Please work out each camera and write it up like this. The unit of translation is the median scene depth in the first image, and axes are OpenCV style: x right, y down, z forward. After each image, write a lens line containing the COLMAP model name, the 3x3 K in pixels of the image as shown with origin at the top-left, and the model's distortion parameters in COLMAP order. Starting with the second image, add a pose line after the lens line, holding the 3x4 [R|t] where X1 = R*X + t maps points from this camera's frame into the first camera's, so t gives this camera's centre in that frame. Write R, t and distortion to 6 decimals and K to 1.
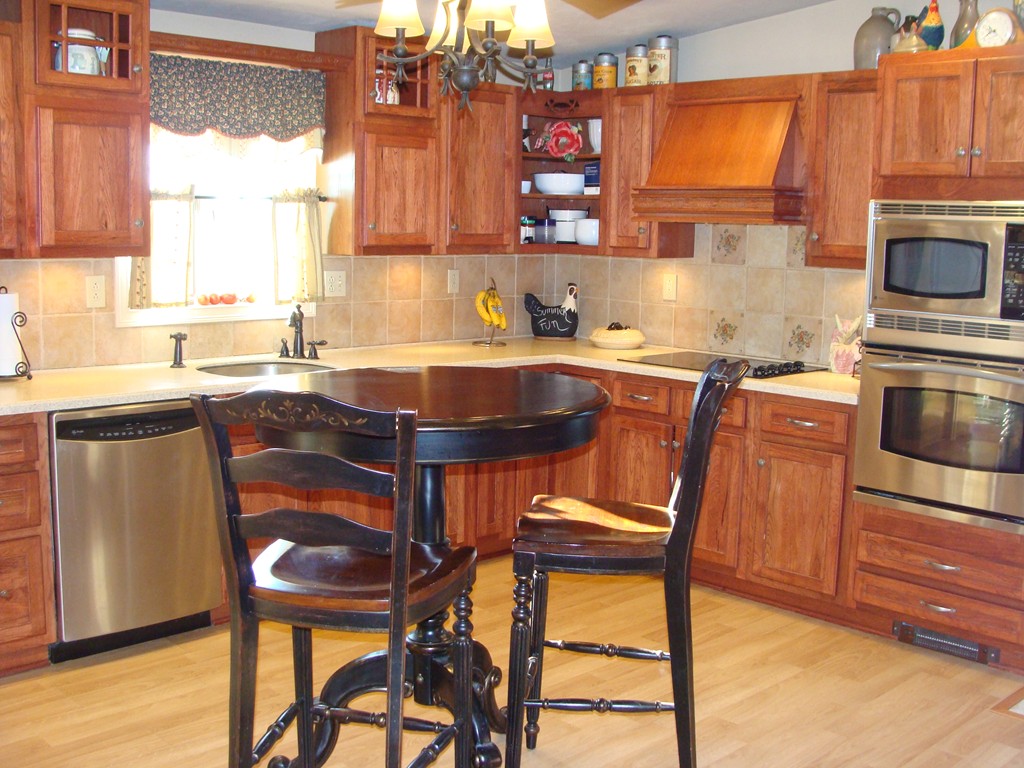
lens RADIAL K [[1154.4, 0, 512.8], [0, 1154.4, 408.9], [0, 0, 1]] dist [-0.118443, 0.000000]
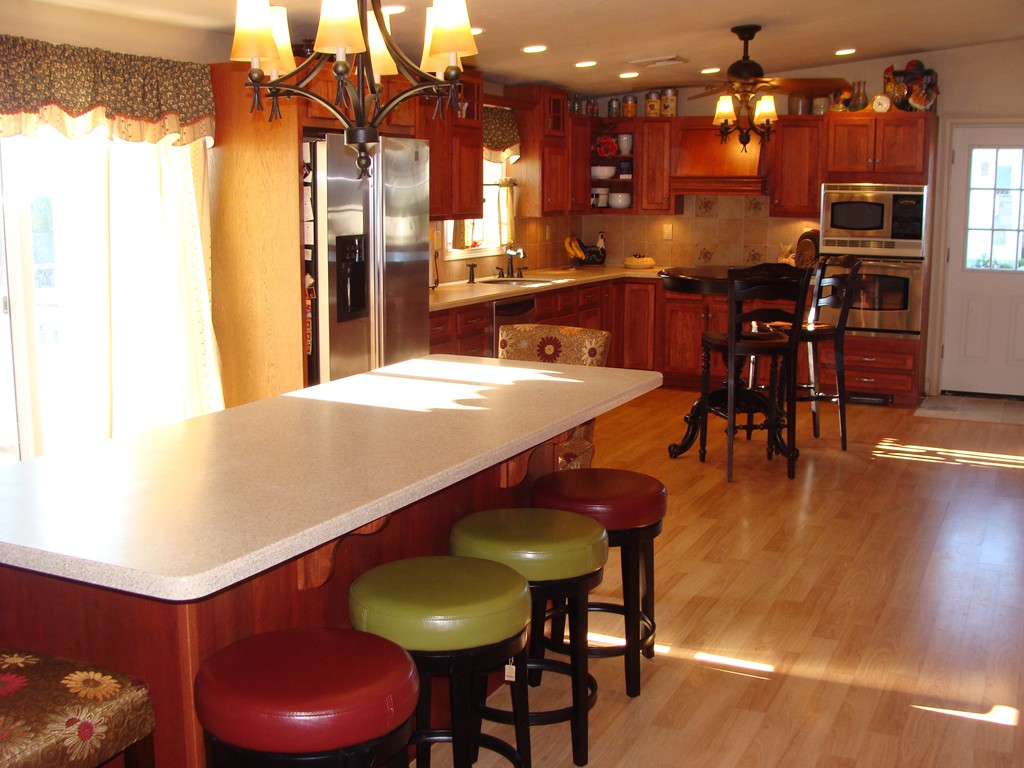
lens RADIAL K [[1154.4, 0, 513.5], [0, 1154.4, 385.8], [0, 0, 1]] dist [-0.118443, 0.000000]
pose [[0.940289, -0.073992, 0.332239, -0.770819], [0.069530, 0.997259, 0.025316, 0.074295], [-0.333201, -0.000703, 0.942856, -0.629680]]
